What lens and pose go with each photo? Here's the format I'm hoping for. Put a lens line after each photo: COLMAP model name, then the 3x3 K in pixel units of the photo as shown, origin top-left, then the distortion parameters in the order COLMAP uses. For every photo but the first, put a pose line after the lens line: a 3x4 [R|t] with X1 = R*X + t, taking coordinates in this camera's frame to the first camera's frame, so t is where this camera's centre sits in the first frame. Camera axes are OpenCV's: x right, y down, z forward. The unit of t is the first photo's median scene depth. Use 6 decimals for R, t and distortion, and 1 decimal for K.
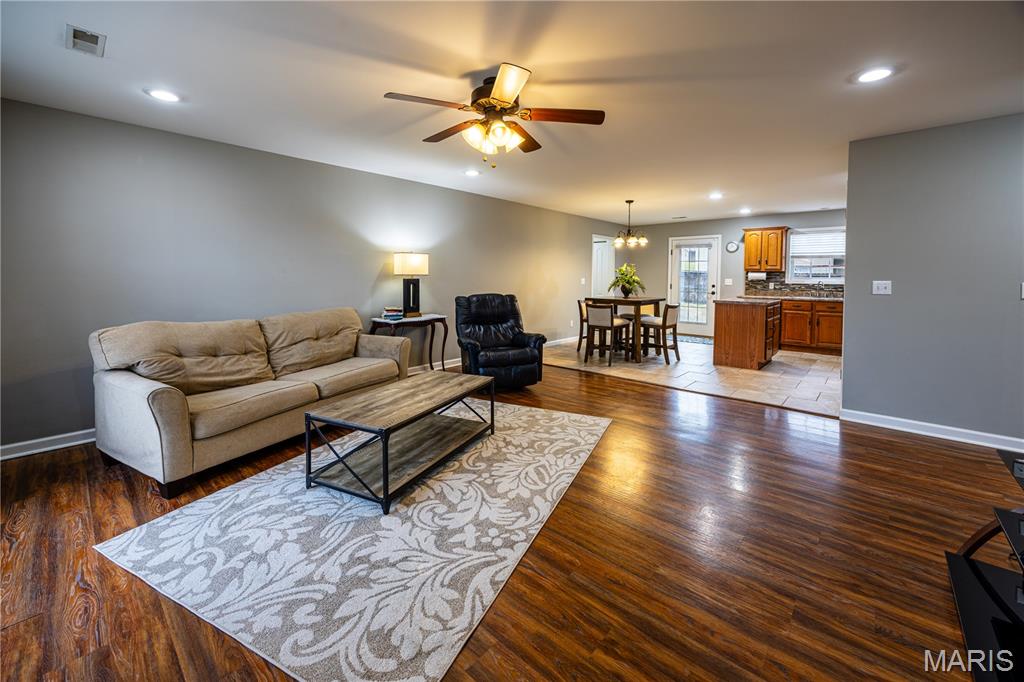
lens RADIAL K [[410.7, 0, 508.9], [0, 410.7, 321.7], [0, 0, 1]] dist [-0.007827, 0.000808]
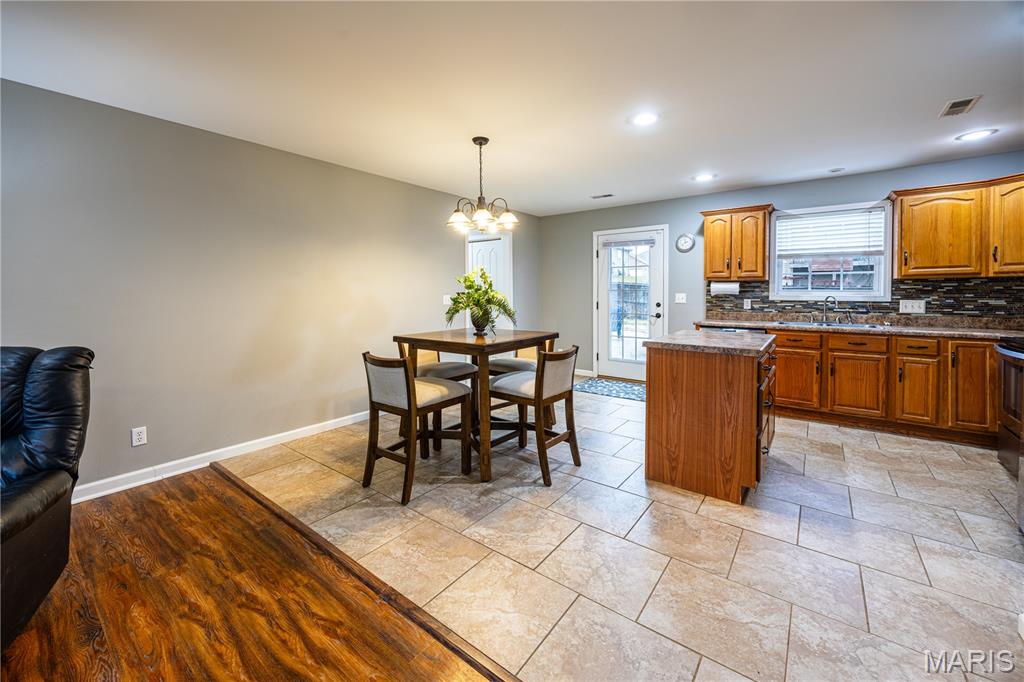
lens RADIAL K [[410.7, 0, 509.3], [0, 410.7, 333.9], [0, 0, 1]] dist [-0.007827, 0.000808]
pose [[0.996698, -0.016764, 0.079445, 0.237943], [0.017487, 0.999812, -0.008403, -0.044664], [-0.079289, 0.009764, 0.996804, 0.420978]]
